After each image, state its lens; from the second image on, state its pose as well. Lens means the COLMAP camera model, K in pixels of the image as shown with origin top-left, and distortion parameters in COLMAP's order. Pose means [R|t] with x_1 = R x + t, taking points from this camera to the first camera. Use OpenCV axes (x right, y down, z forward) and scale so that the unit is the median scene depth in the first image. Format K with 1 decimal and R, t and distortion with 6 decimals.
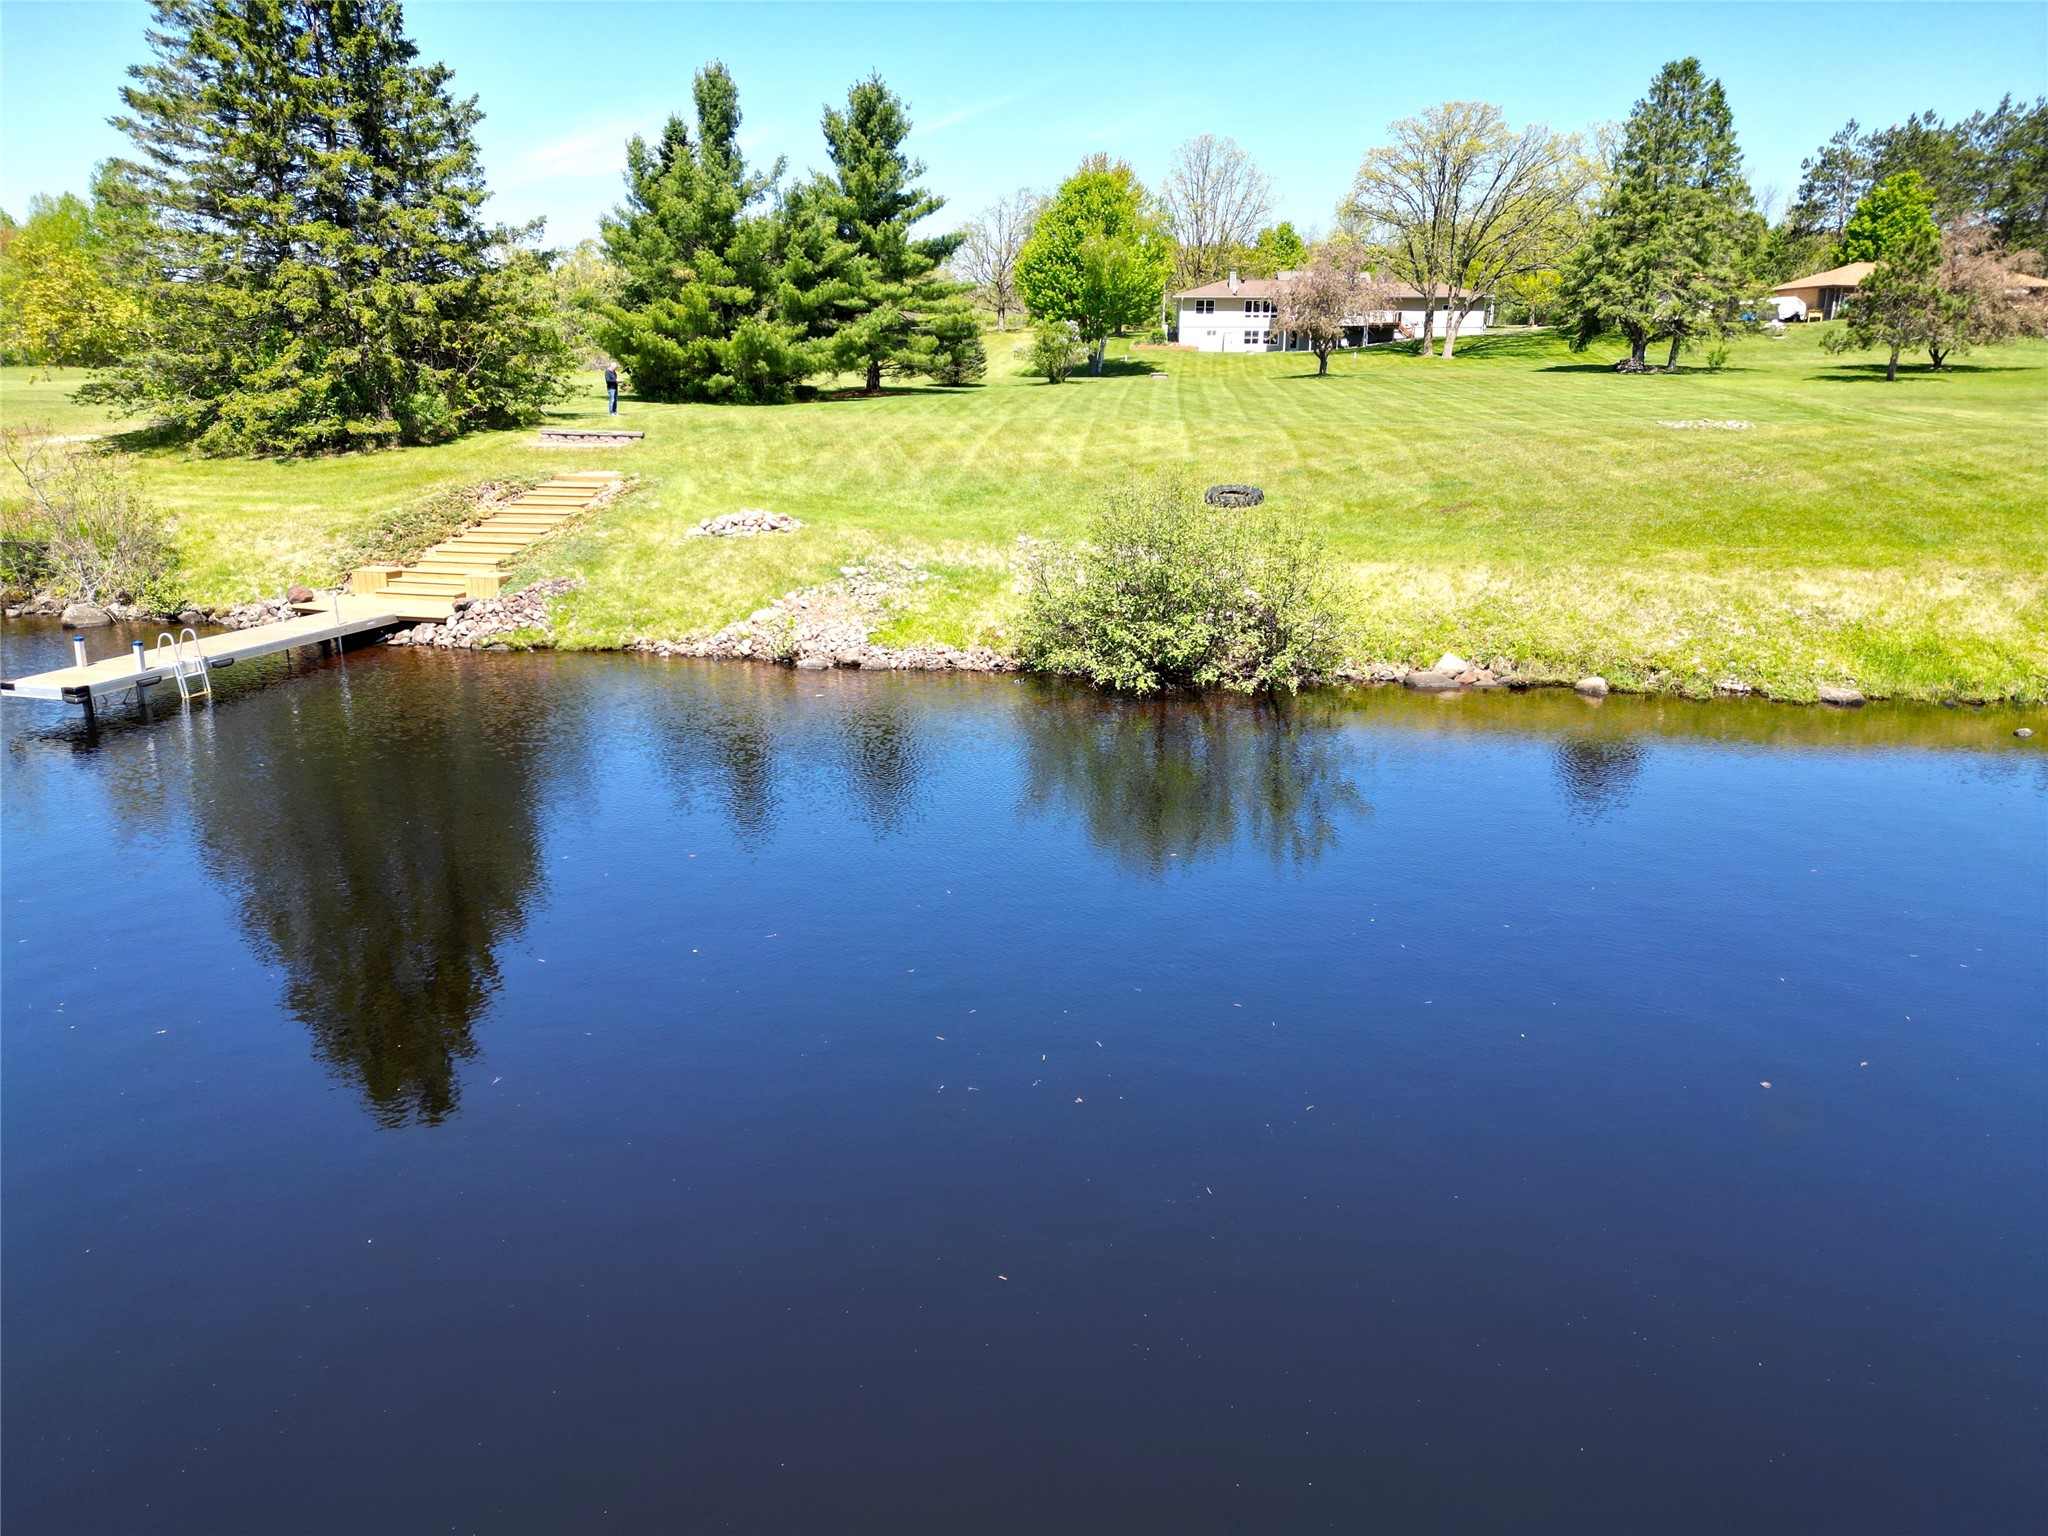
lens RADIAL K [[1421.3, 0, 1024.0], [0, 1421.3, 768.0], [0, 0, 1]] dist [0.091945, -0.098697]
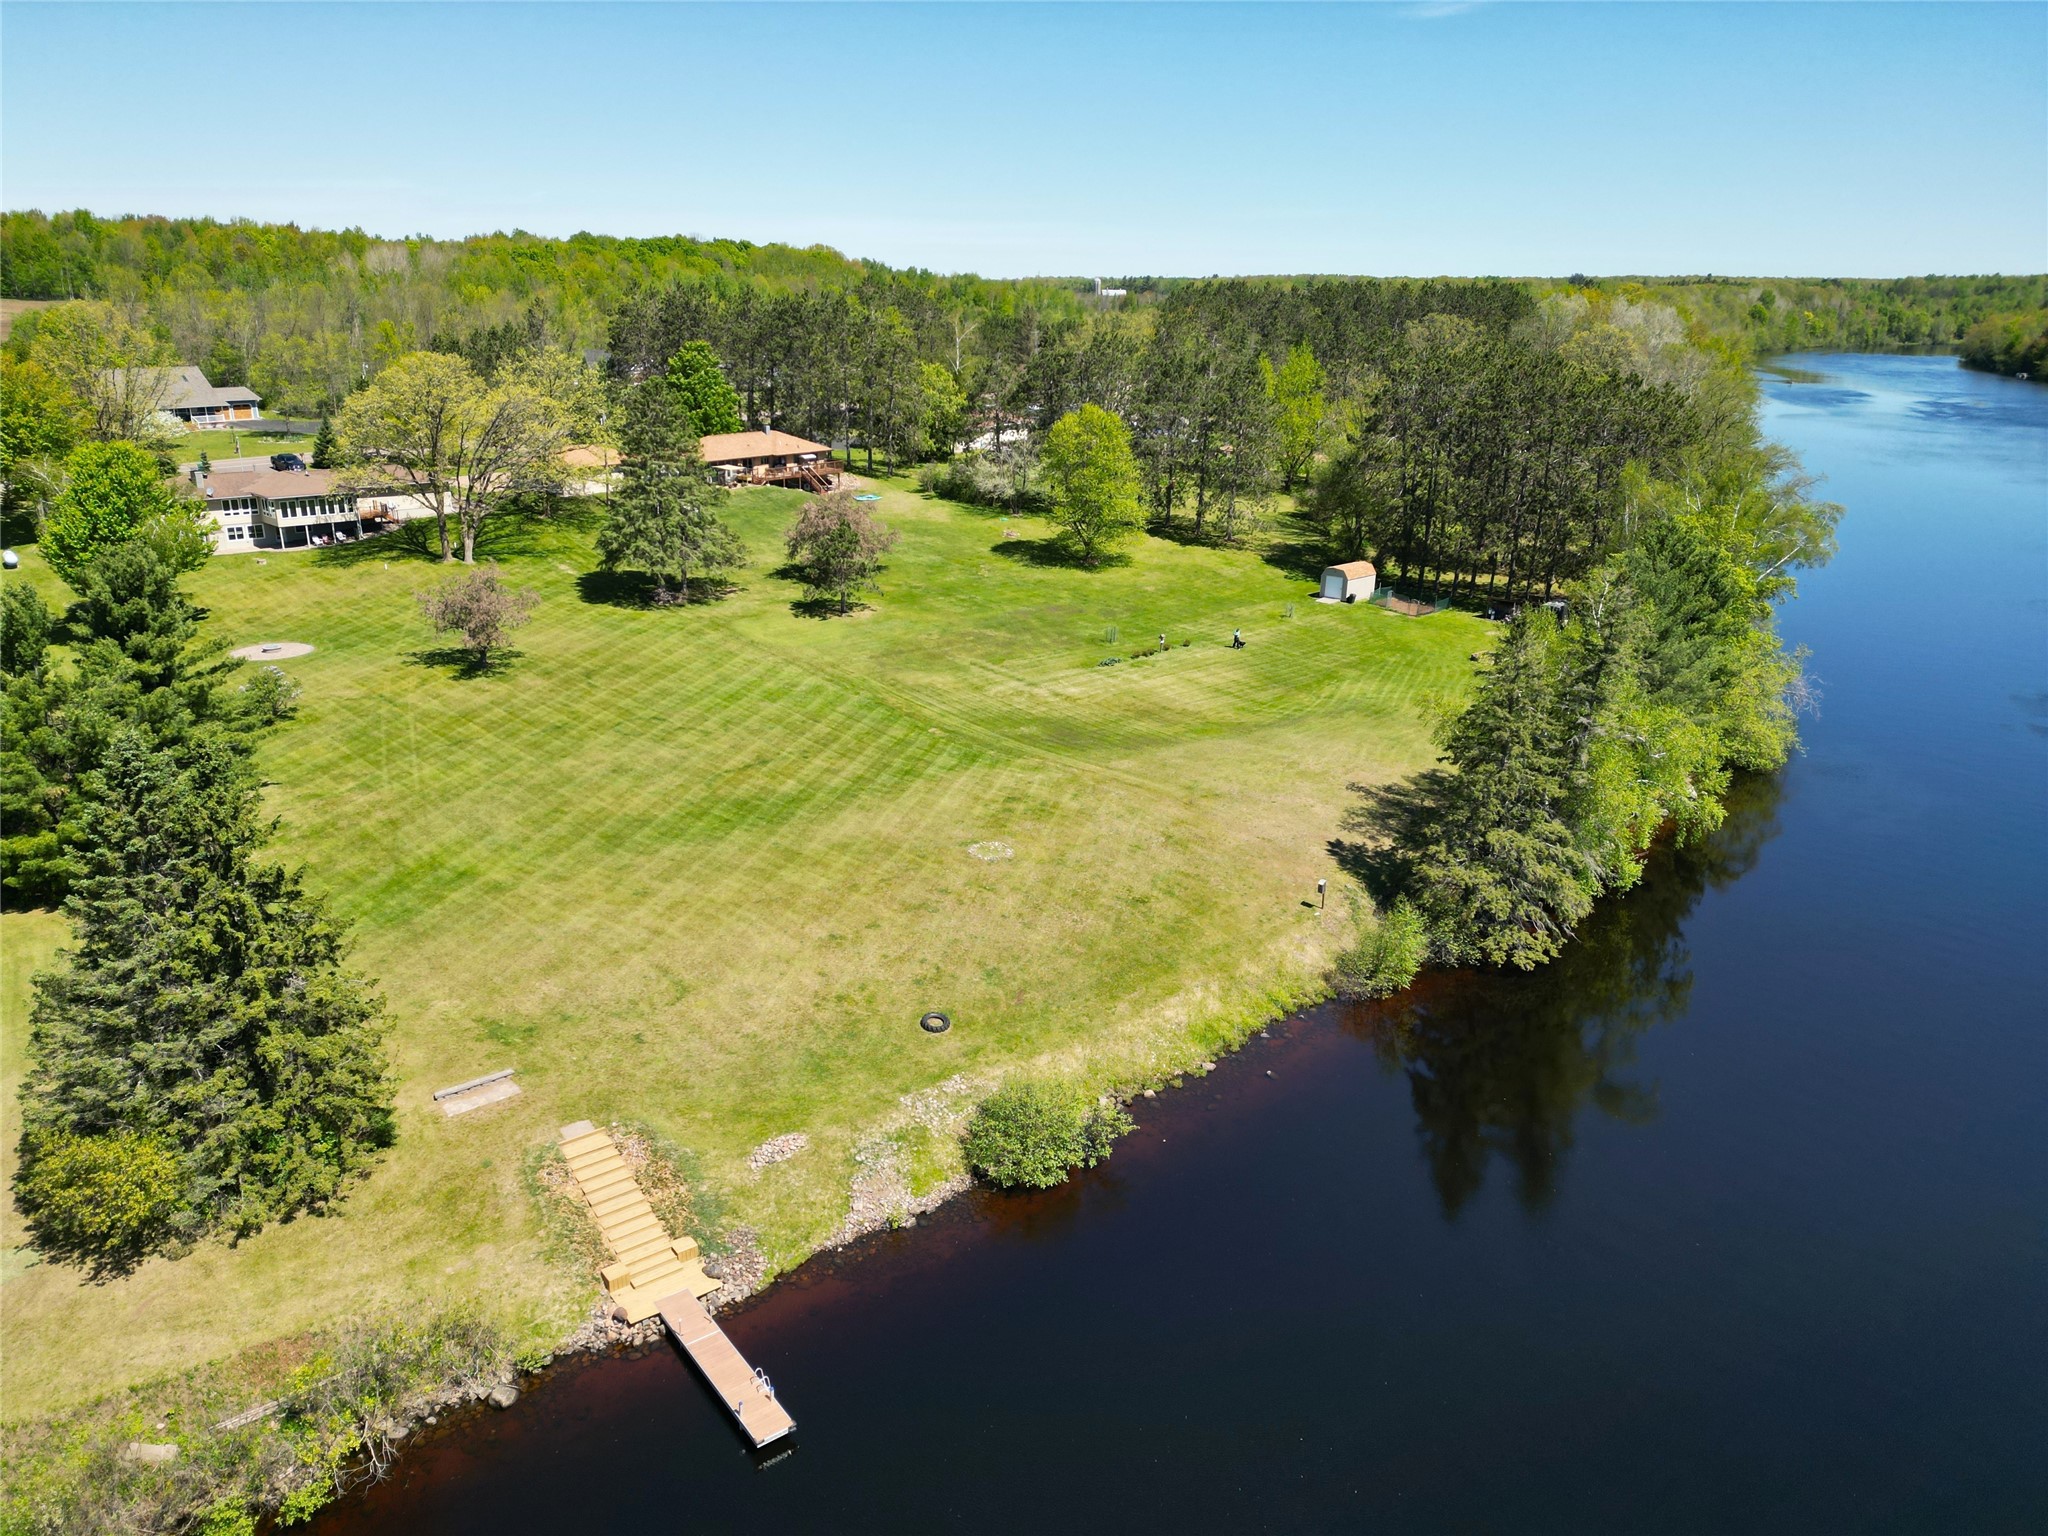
lens RADIAL K [[1421.3, 0, 1024.0], [0, 1421.3, 768.0], [0, 0, 1]] dist [0.091945, -0.098697]
pose [[0.656422, -0.239864, 0.715245, -0.522429], [0.193846, 0.969901, 0.147361, -0.376798], [-0.729064, 0.041916, 0.683161, -0.224138]]
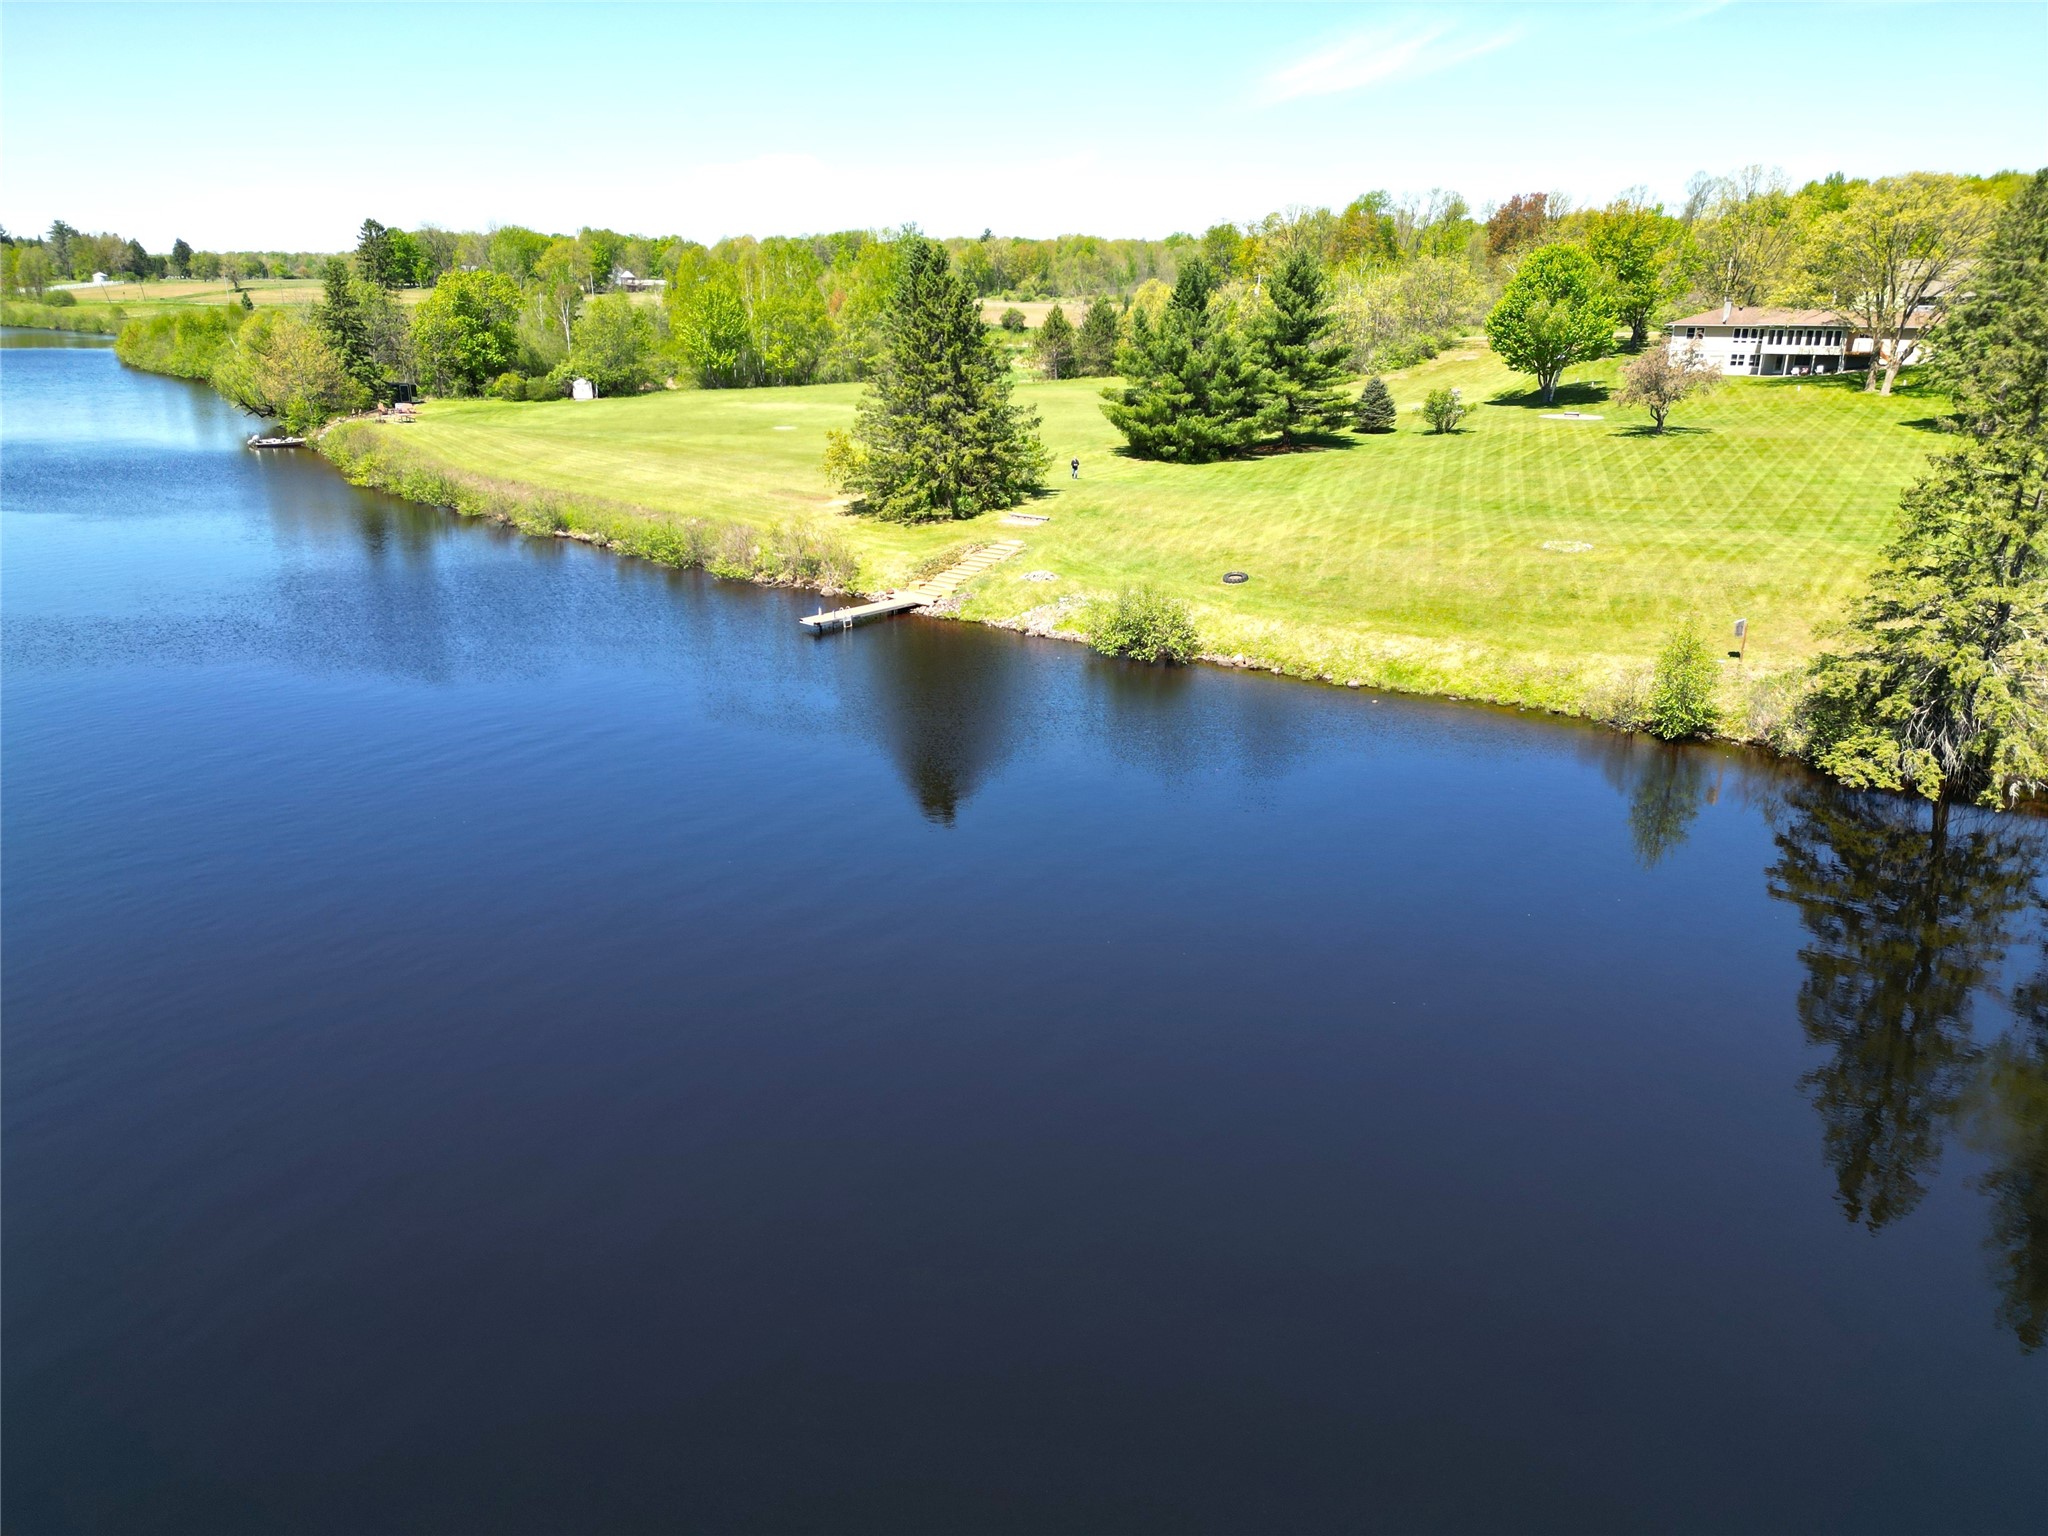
lens RADIAL K [[1421.3, 0, 1024.0], [0, 1421.3, 768.0], [0, 0, 1]] dist [0.091945, -0.098697]
pose [[0.888935, 0.140123, -0.436074, 0.418735], [-0.117261, 0.989949, 0.079063, -0.011774], [0.442770, -0.019147, 0.896431, -0.583958]]
